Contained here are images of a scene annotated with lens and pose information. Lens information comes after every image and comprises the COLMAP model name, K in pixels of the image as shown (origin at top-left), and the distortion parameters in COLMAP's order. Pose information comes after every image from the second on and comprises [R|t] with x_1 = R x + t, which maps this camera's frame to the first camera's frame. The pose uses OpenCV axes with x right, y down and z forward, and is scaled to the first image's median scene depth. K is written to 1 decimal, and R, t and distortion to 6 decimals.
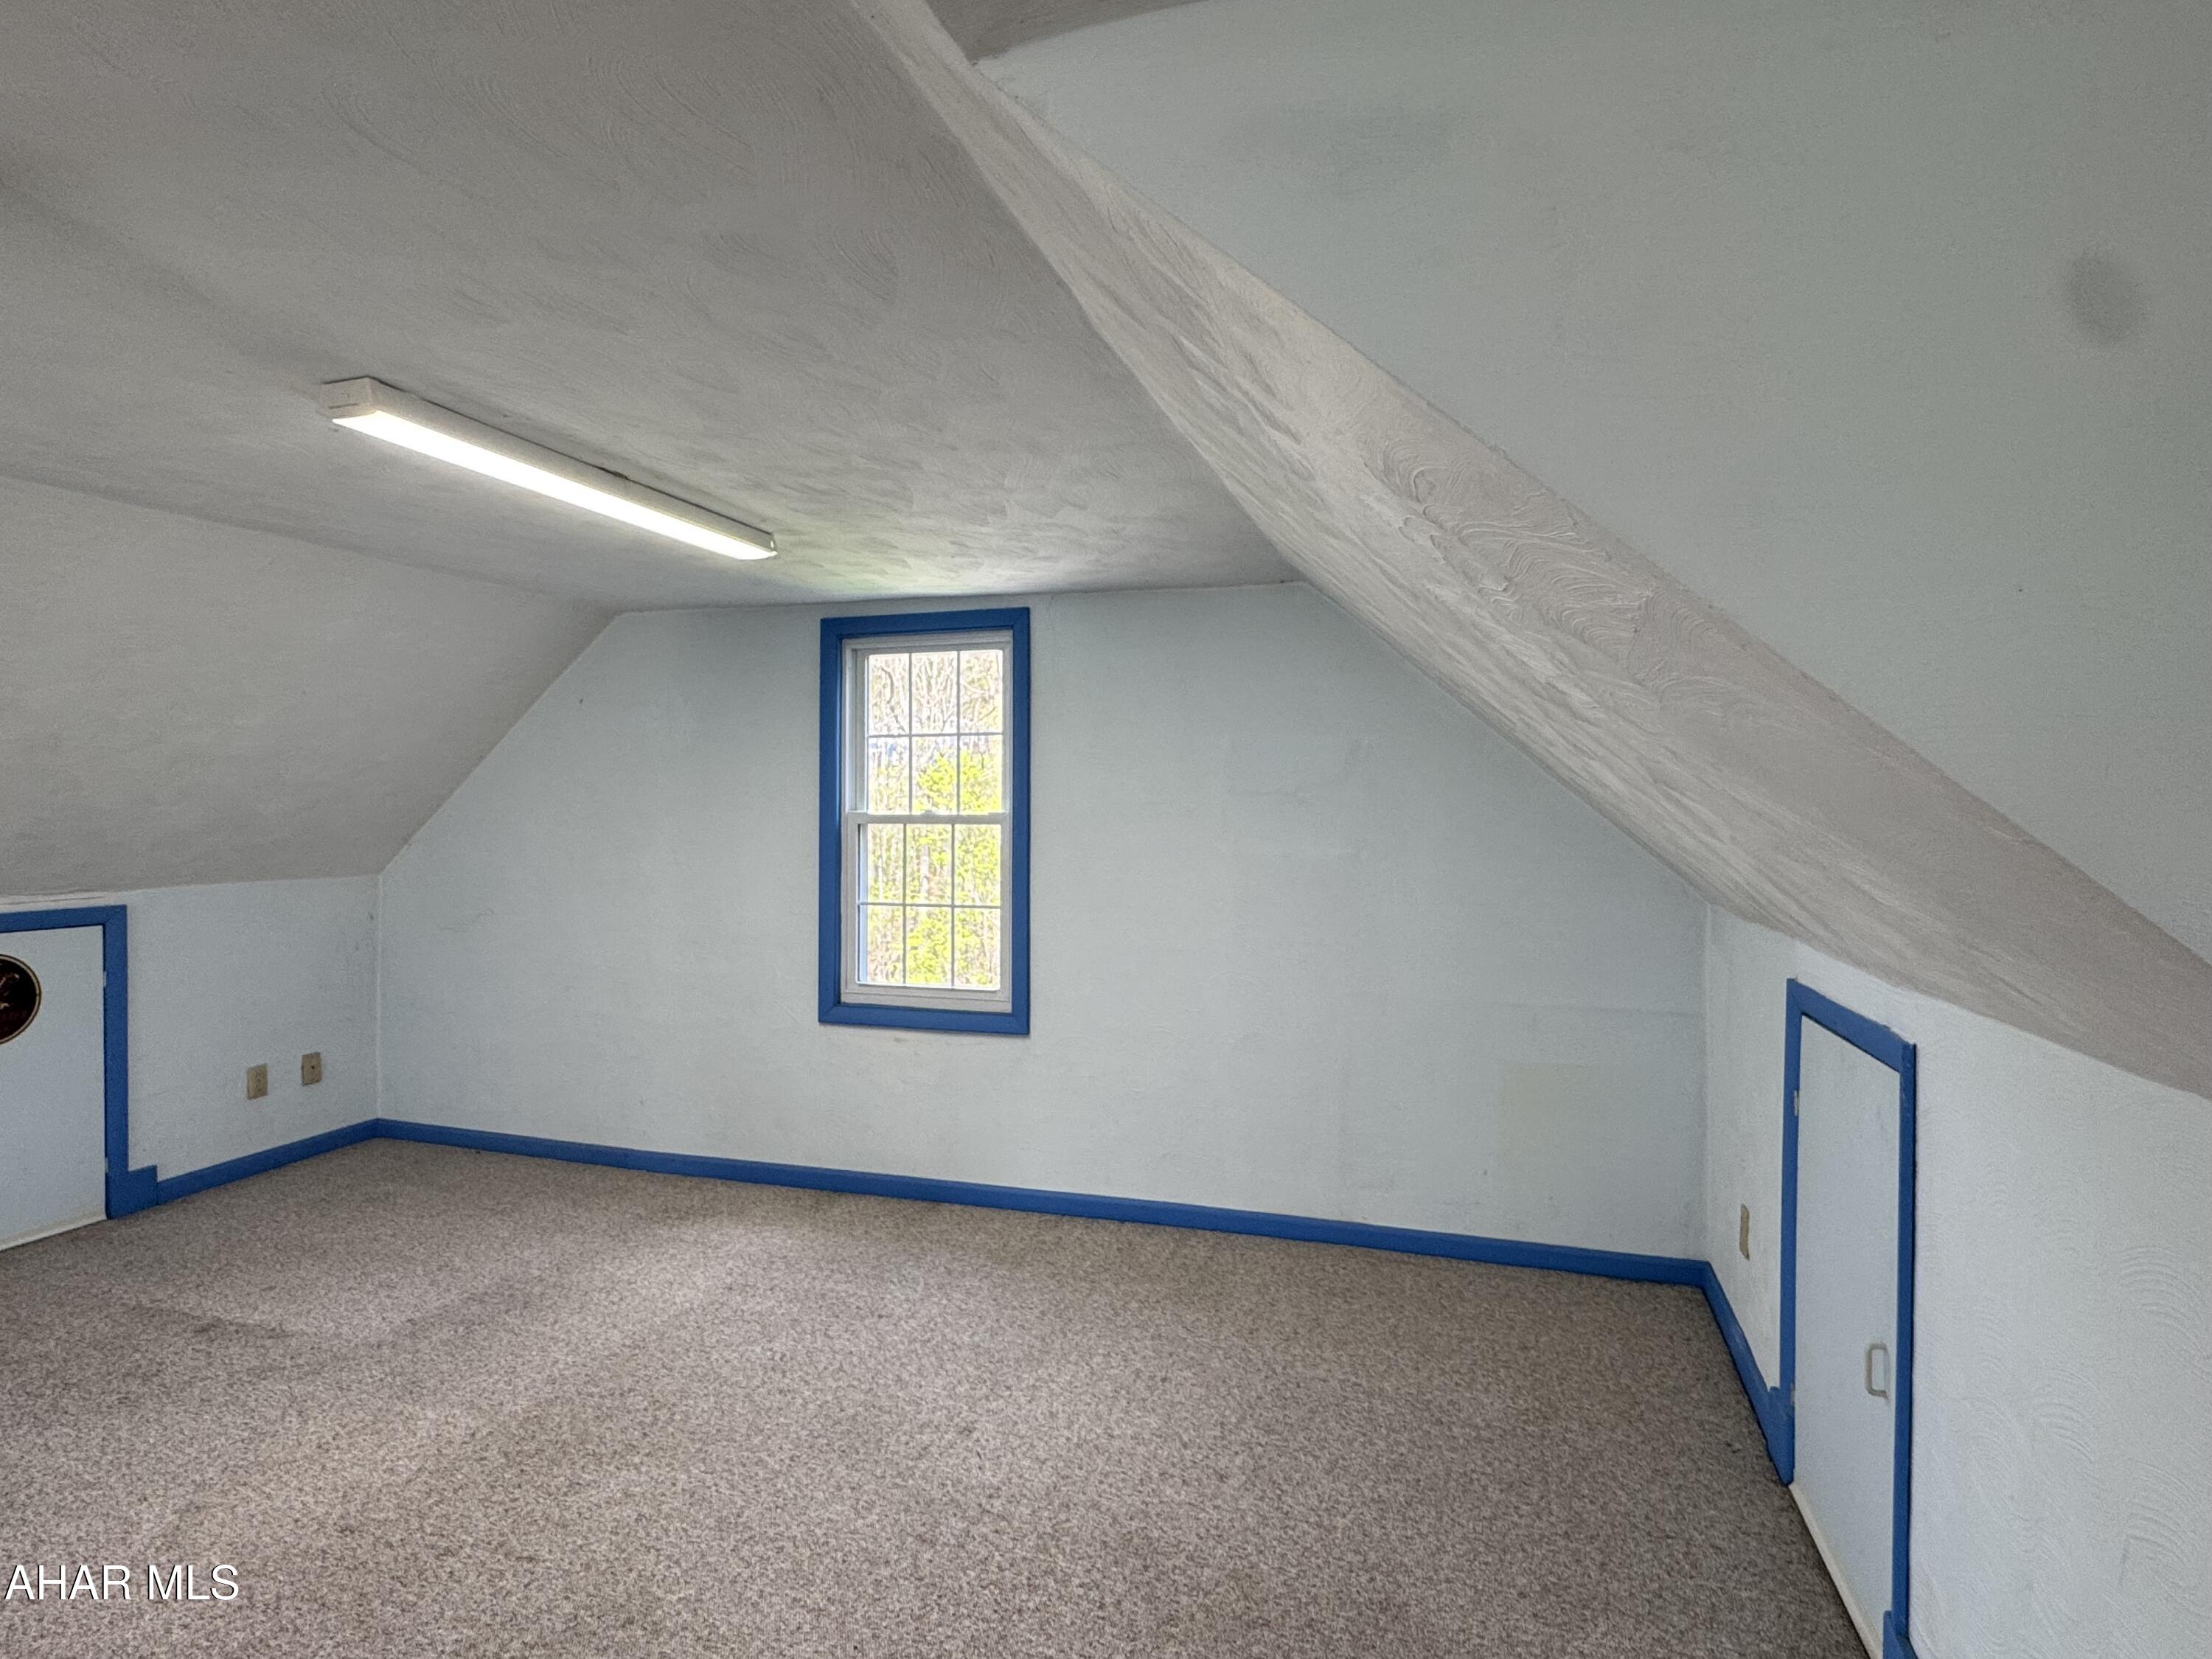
lens RADIAL K [[1189.6, 0, 1102.0], [0, 1189.6, 833.3], [0, 0, 1]] dist [-0.000563, 0.000582]
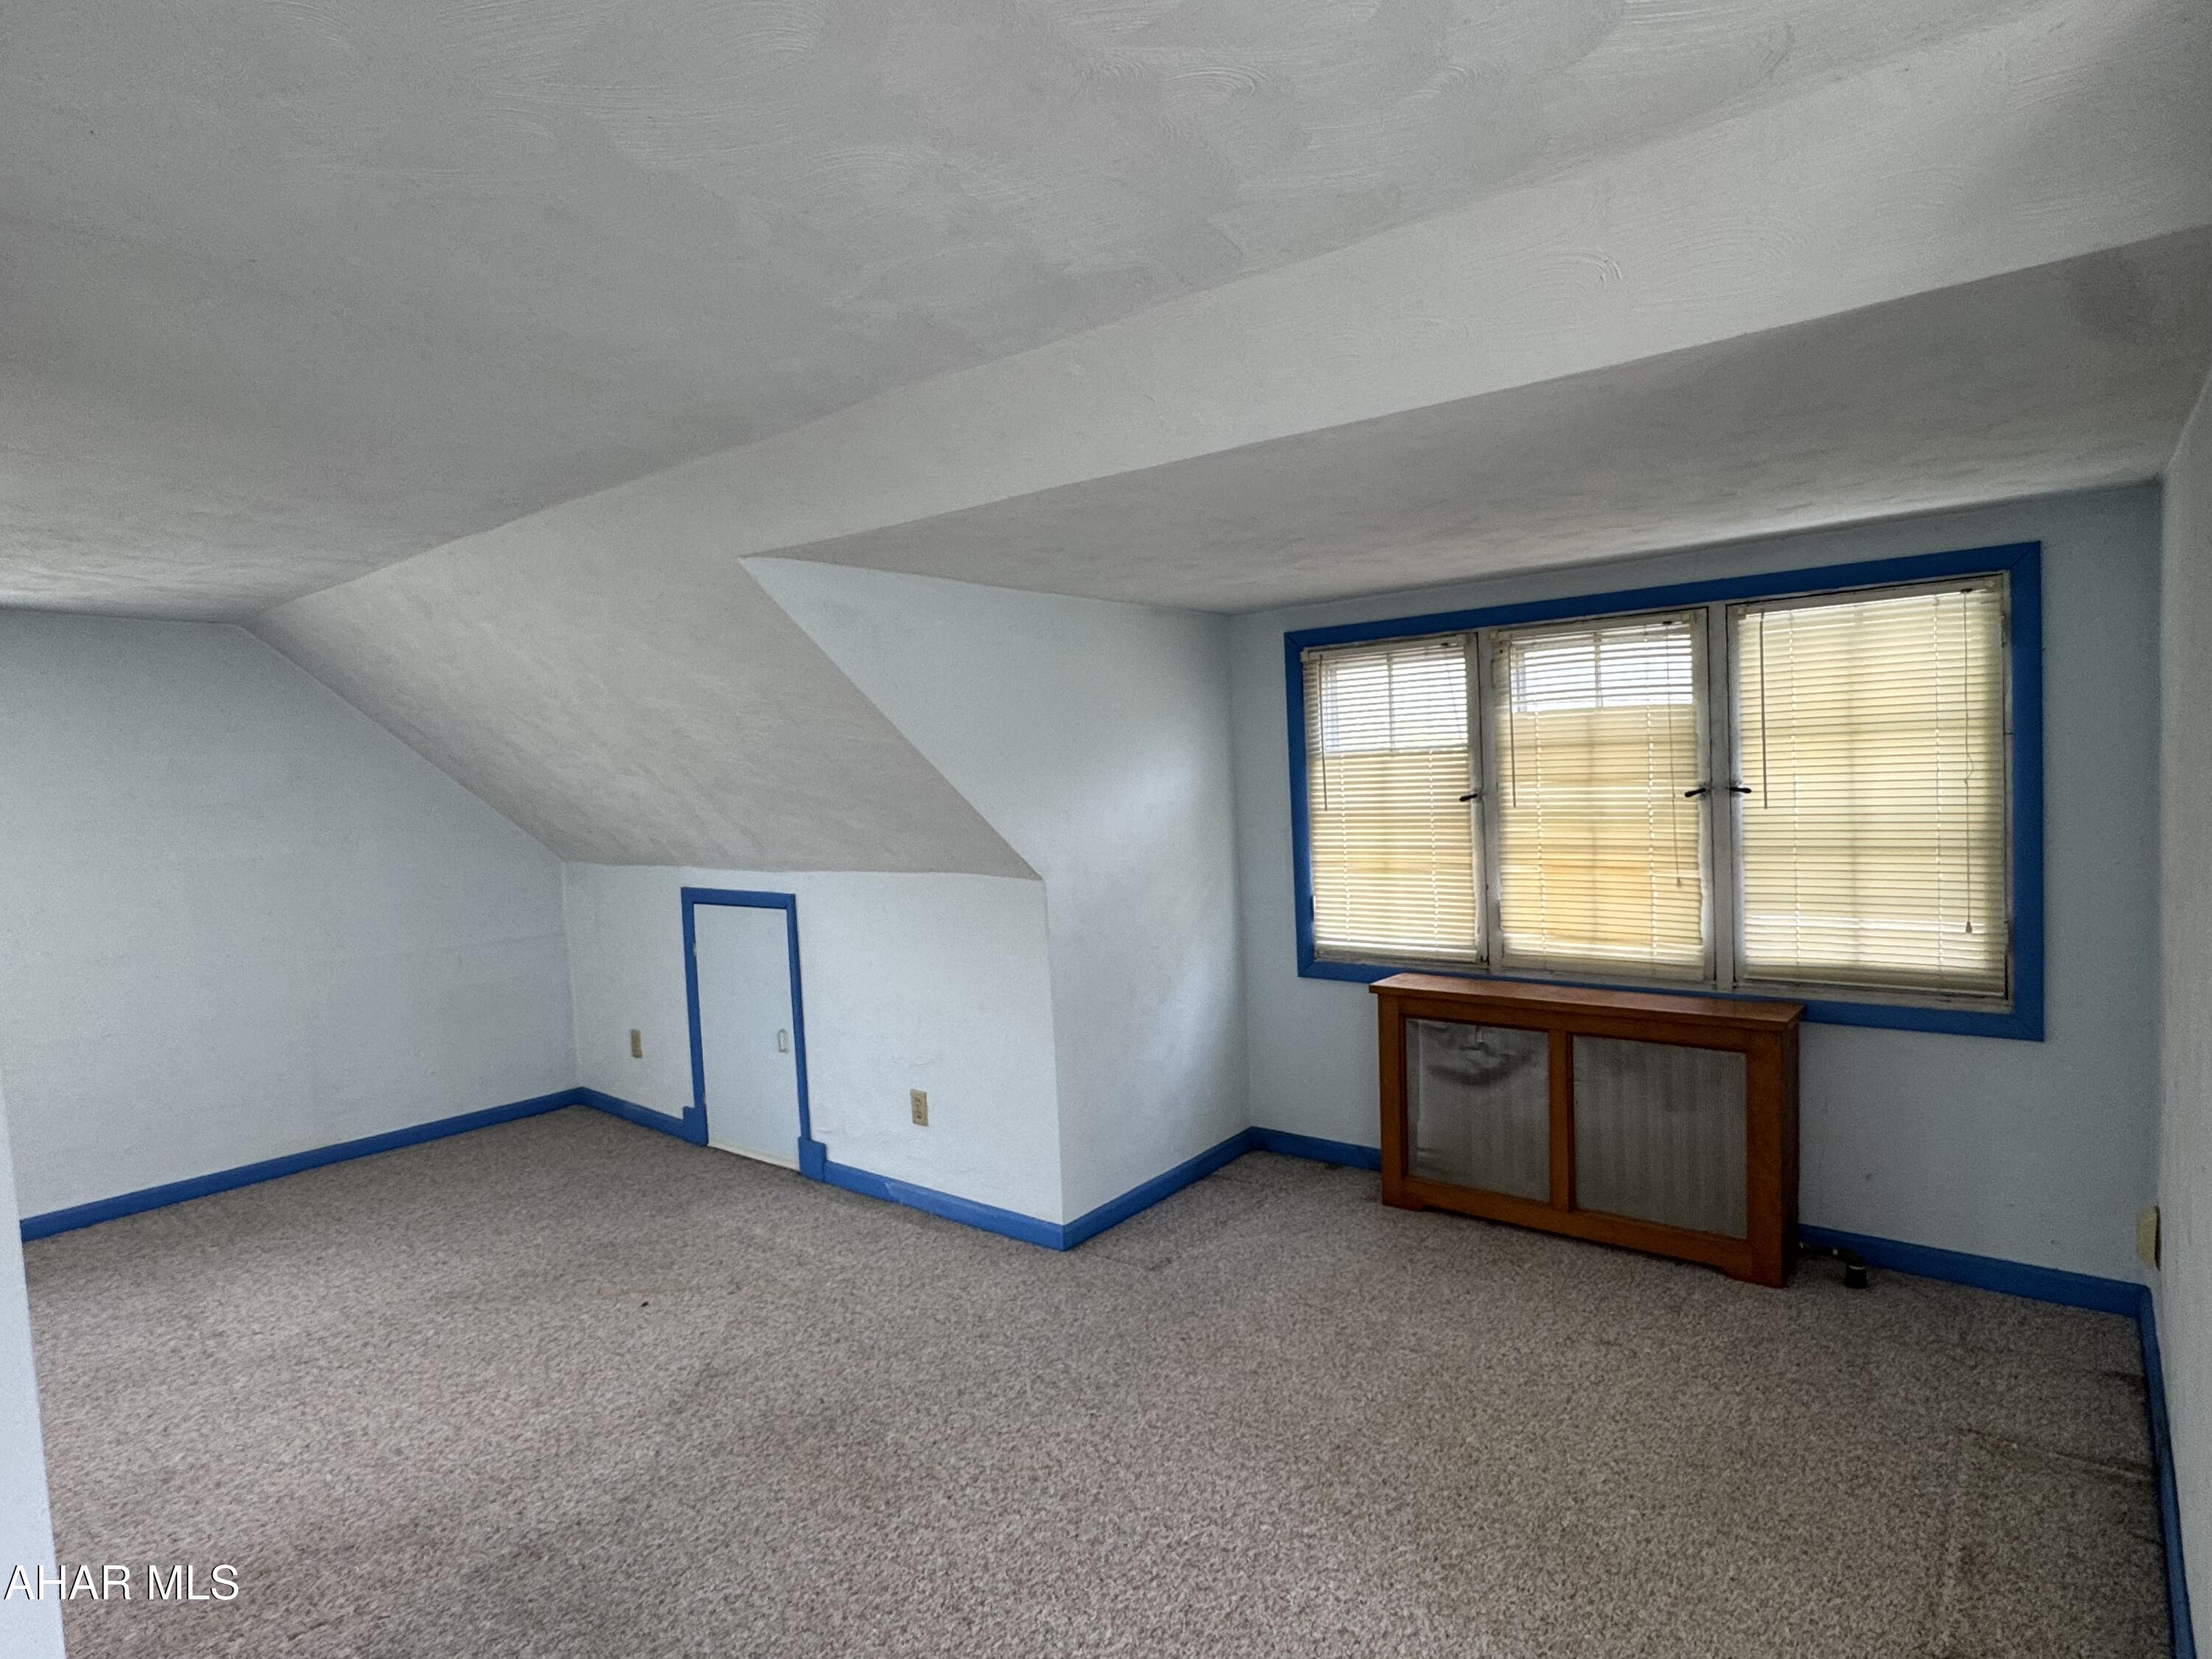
lens RADIAL K [[1189.6, 0, 1102.0], [0, 1189.6, 833.3], [0, 0, 1]] dist [-0.000563, 0.000582]
pose [[0.368760, -0.068015, 0.927033, -0.931299], [0.059750, 0.996991, 0.049380, -0.018463], [-0.927602, 0.037180, 0.371714, -0.334707]]
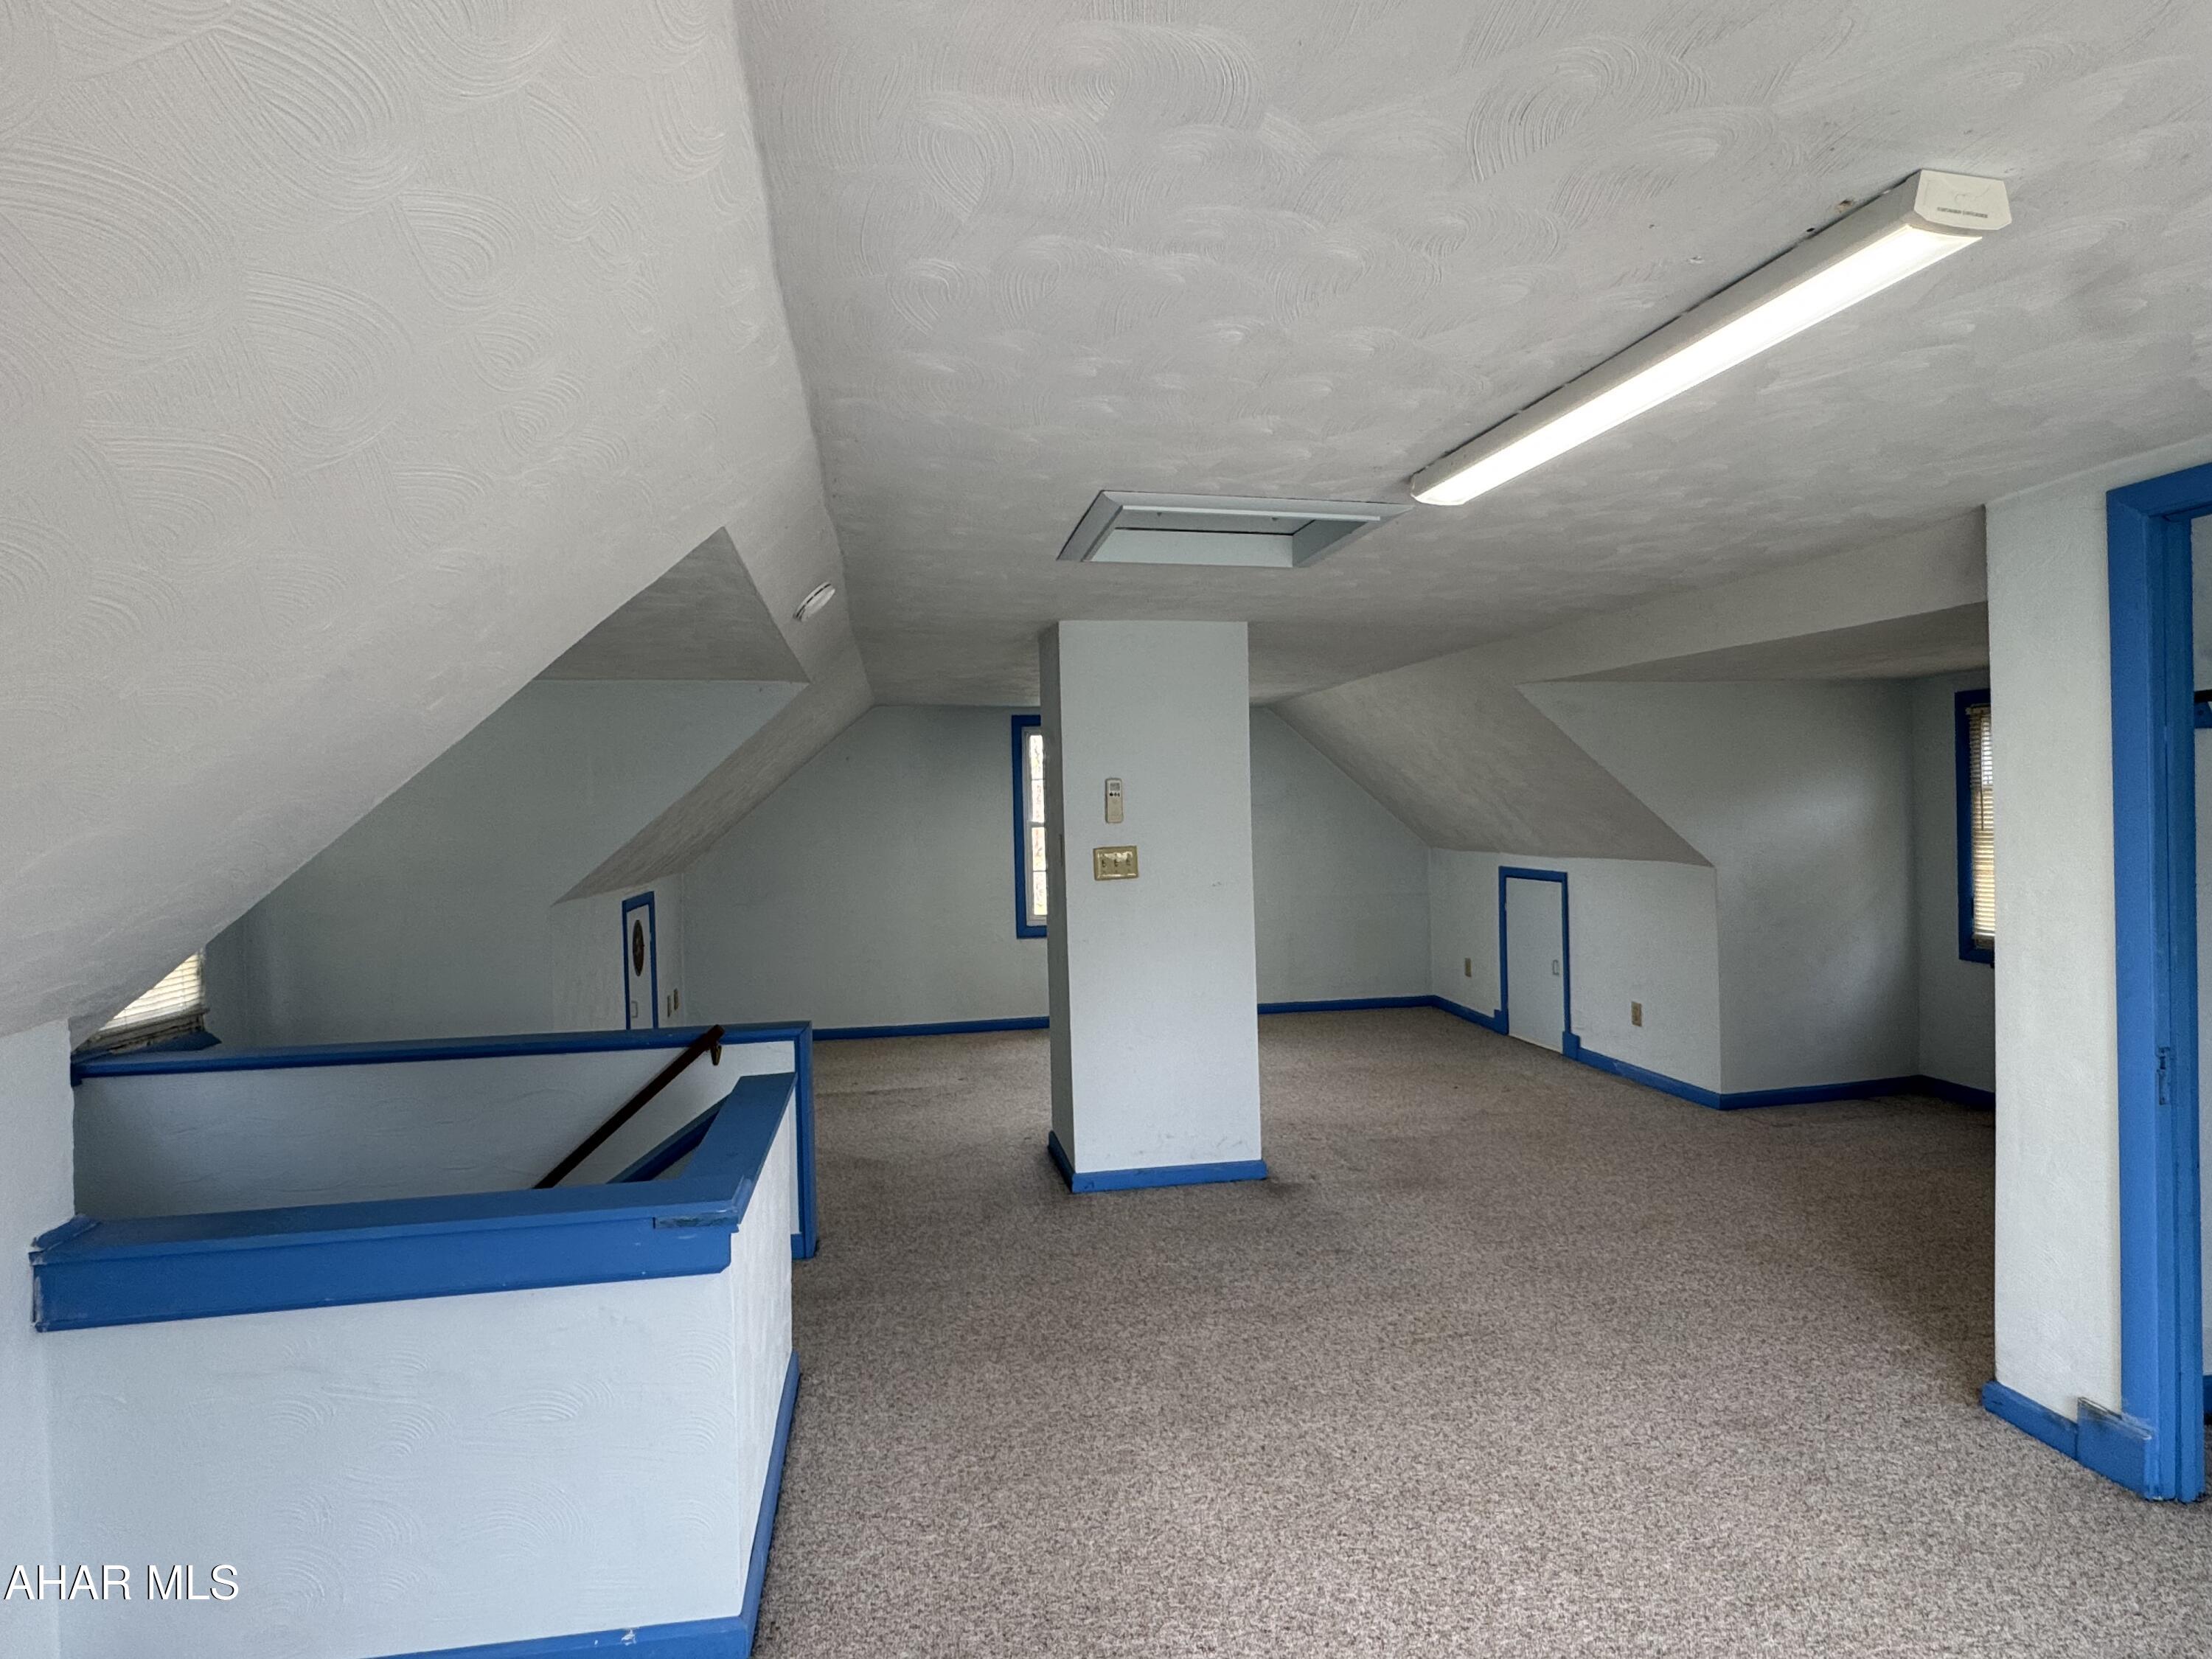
lens RADIAL K [[1189.6, 0, 1102.0], [0, 1189.6, 833.3], [0, 0, 1]] dist [-0.000563, 0.000582]
pose [[0.884027, -0.033796, 0.466212, -1.659373], [0.034670, 0.999376, 0.006705, -0.013824], [-0.466148, 0.010236, 0.884648, -1.145873]]
